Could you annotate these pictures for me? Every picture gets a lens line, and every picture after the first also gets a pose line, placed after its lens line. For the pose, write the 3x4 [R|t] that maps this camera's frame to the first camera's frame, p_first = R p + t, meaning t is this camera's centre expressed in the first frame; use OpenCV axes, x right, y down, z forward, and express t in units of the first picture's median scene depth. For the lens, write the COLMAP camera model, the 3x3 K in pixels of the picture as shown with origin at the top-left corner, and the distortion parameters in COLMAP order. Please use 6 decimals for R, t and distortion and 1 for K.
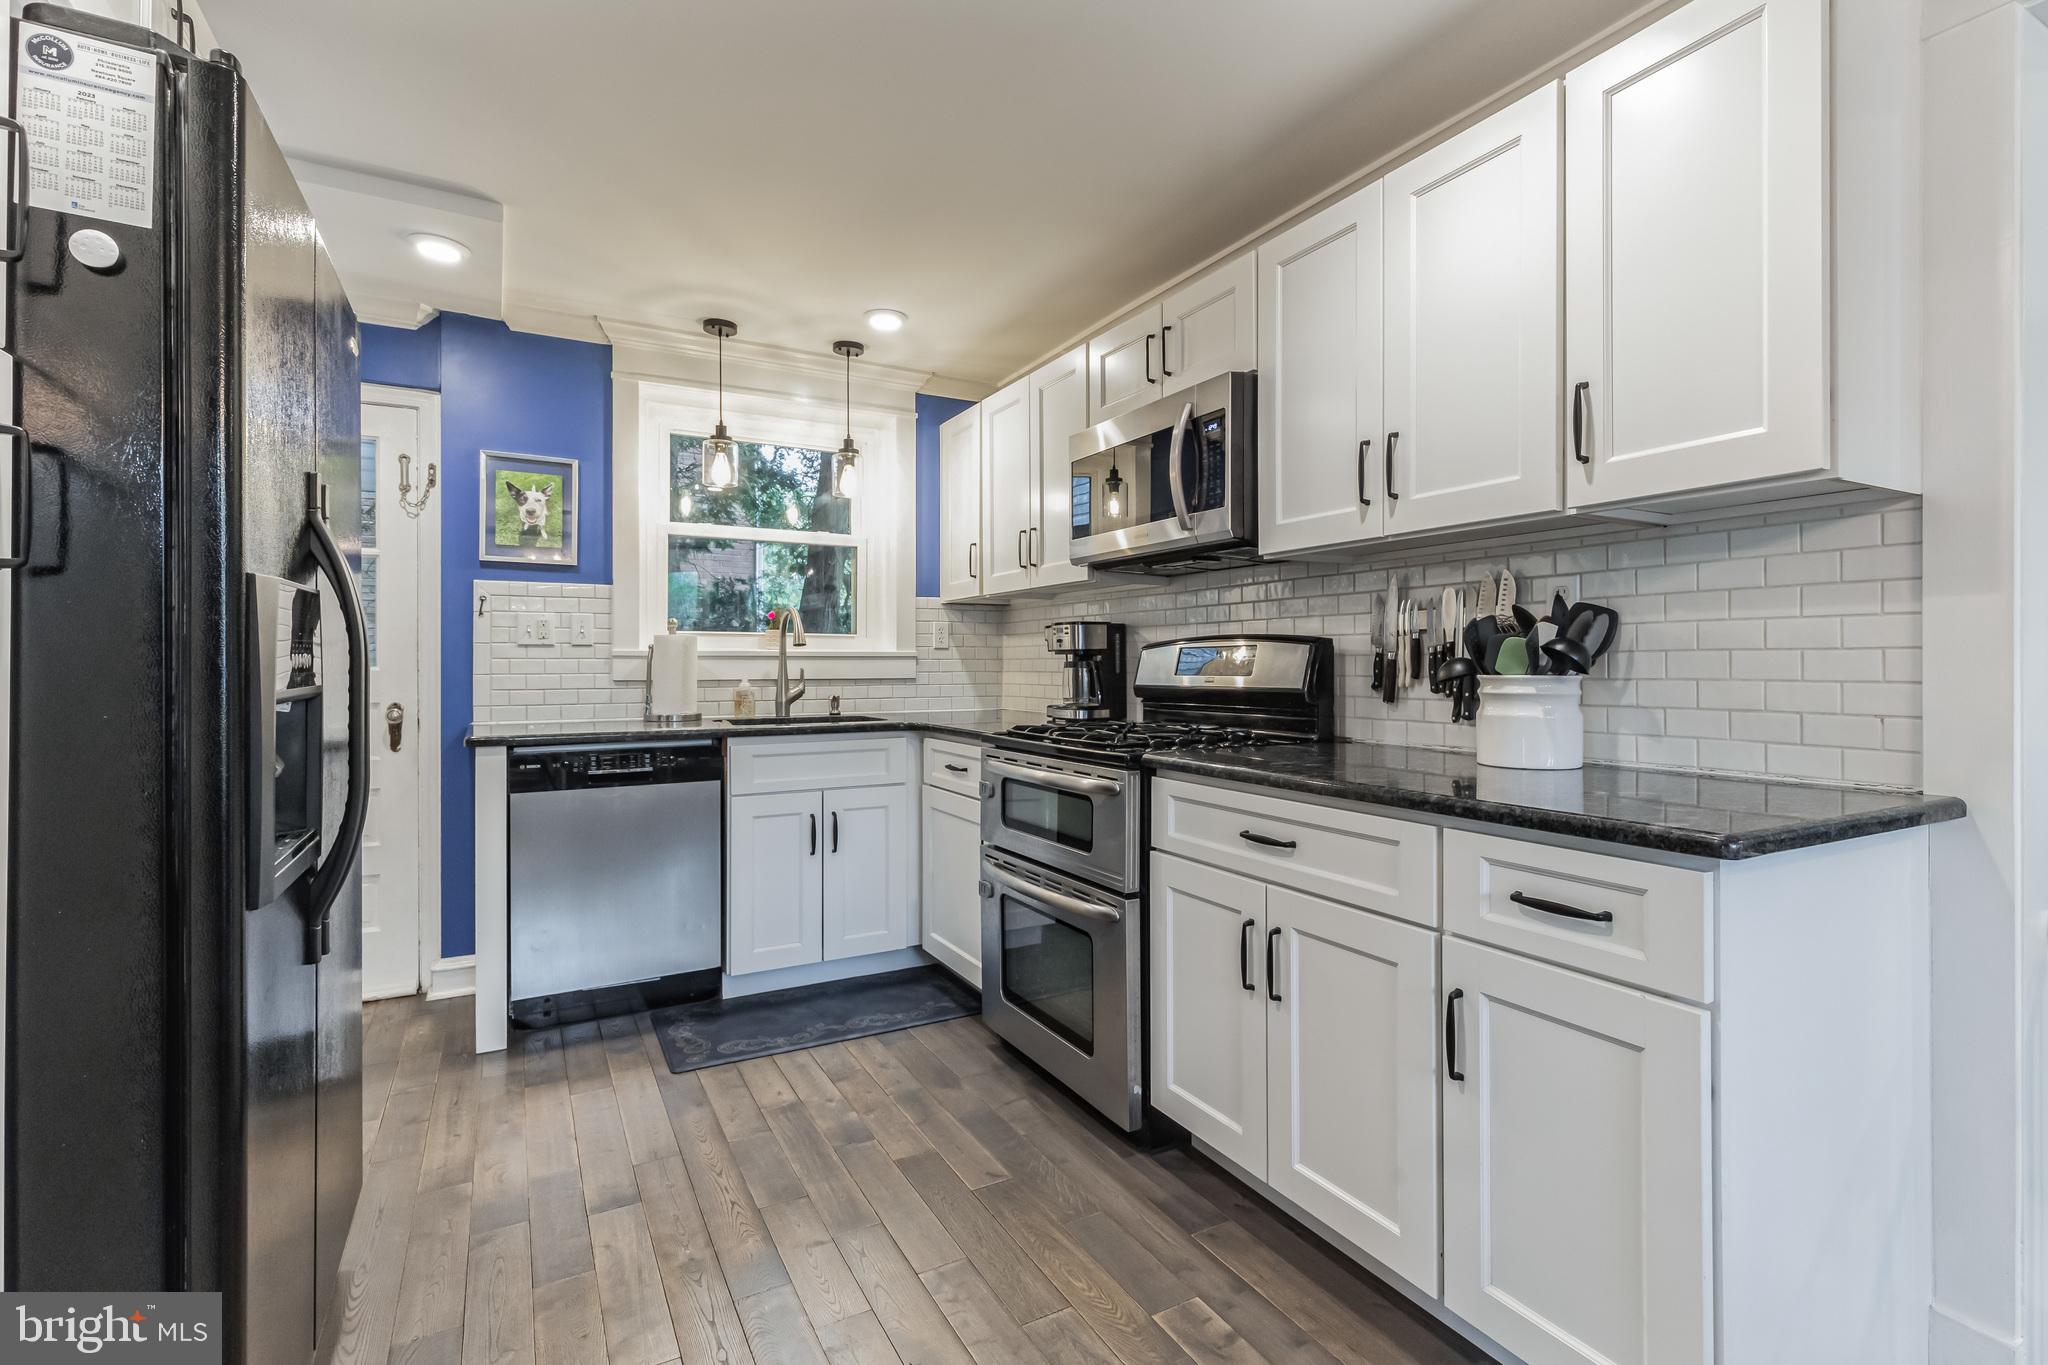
lens RADIAL K [[936.4, 0, 1037.2], [0, 936.4, 665.5], [0, 0, 1]] dist [0.000005, -0.002206]
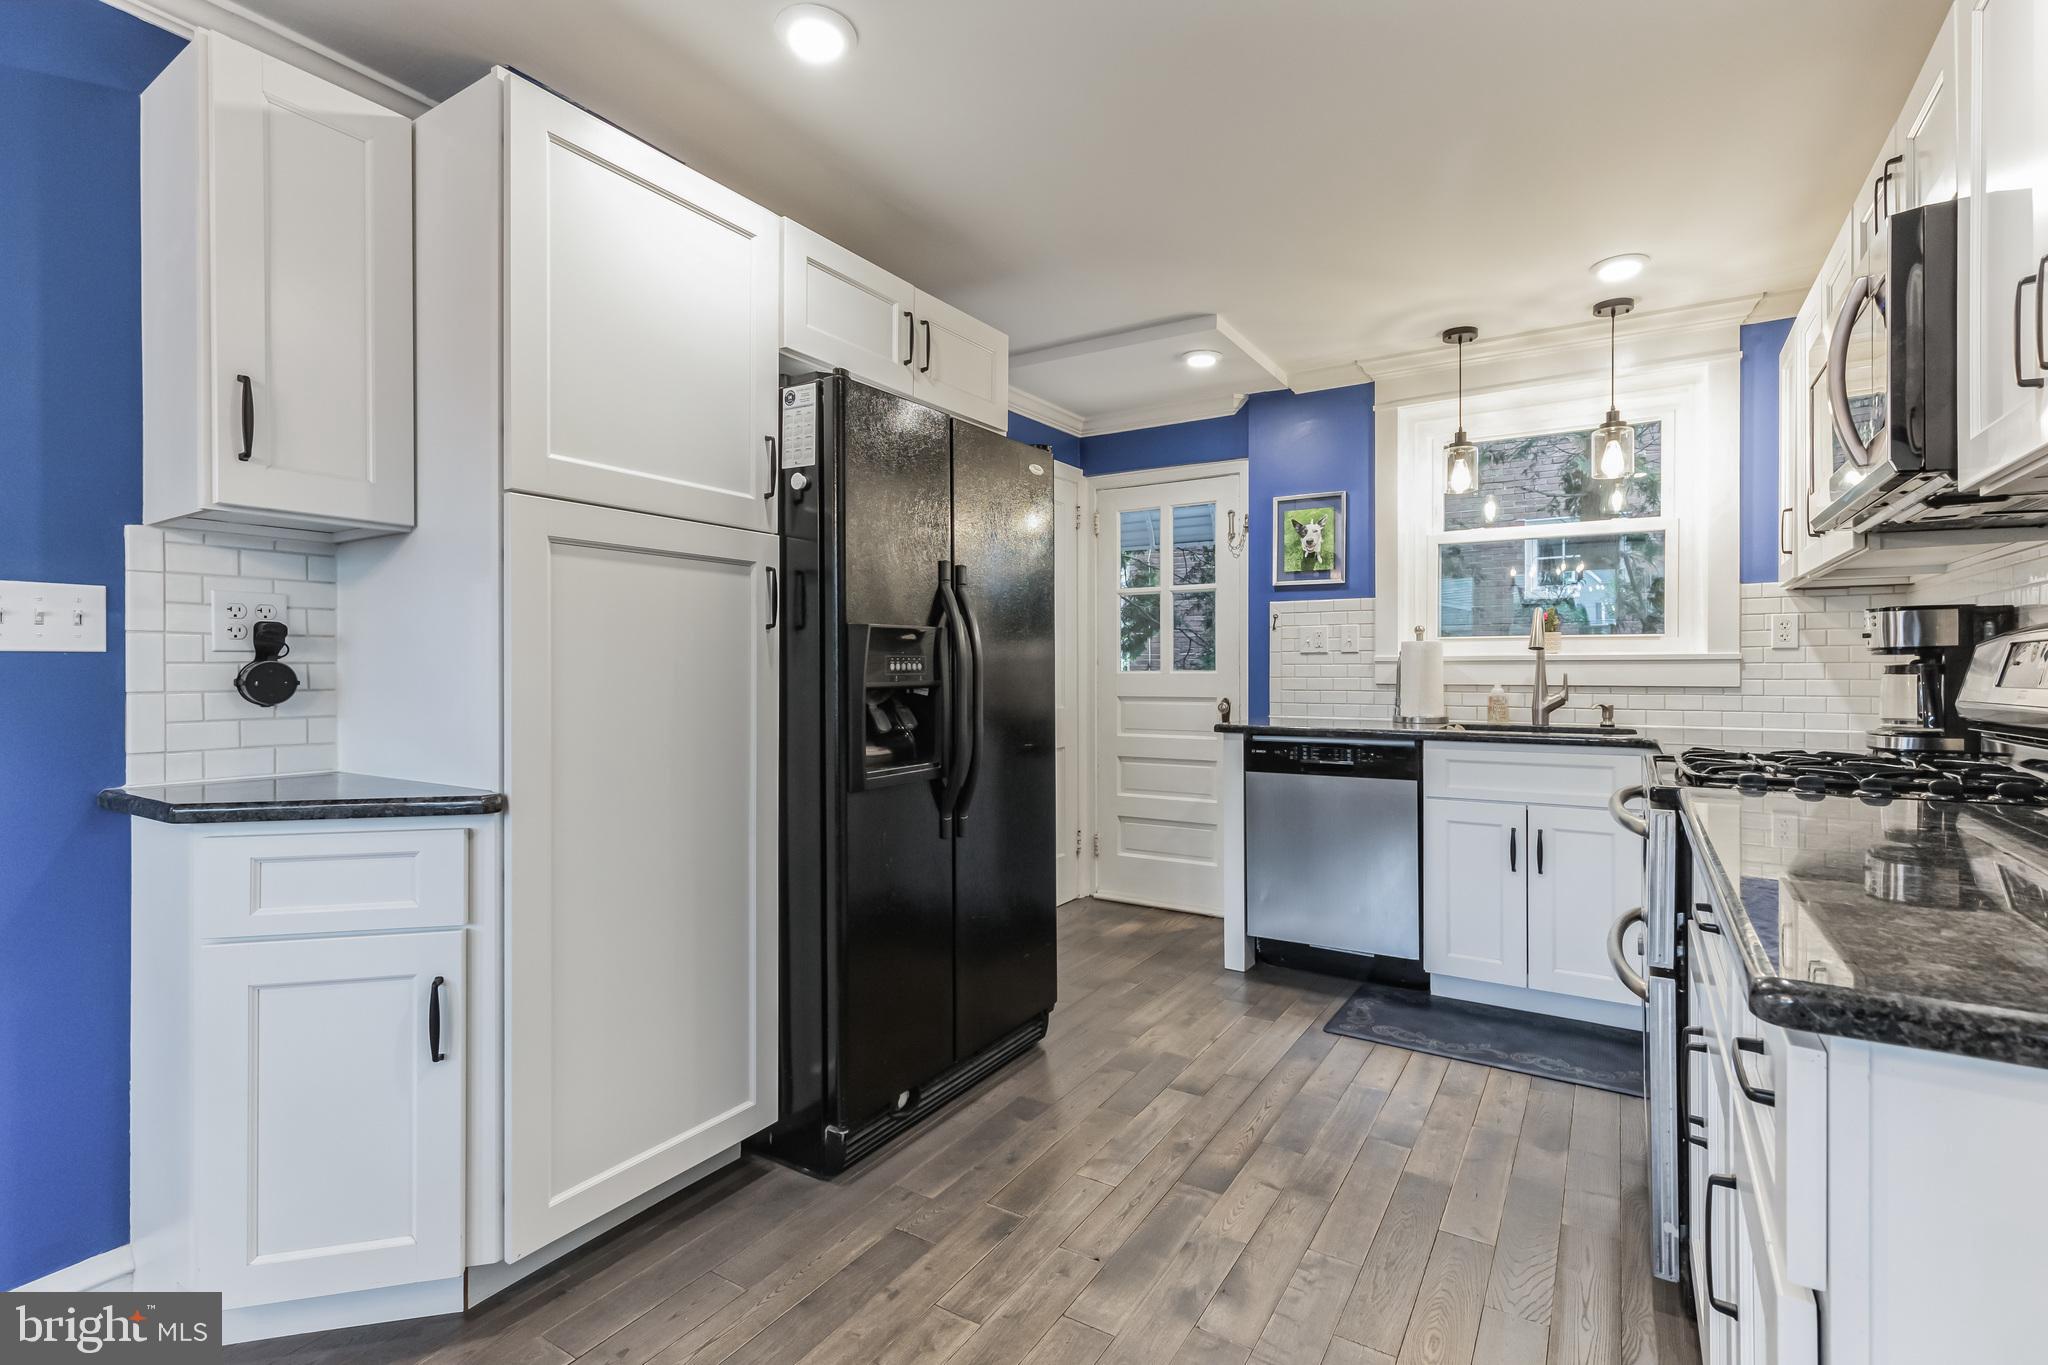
lens RADIAL K [[936.4, 0, 1039.6], [0, 936.4, 675.4], [0, 0, 1]] dist [0.000005, -0.002206]
pose [[0.477843, 0.005858, -0.878426, 0.351519], [-0.001119, 0.999981, 0.006060, -0.000167], [0.878445, -0.001913, 0.477840, 0.127175]]
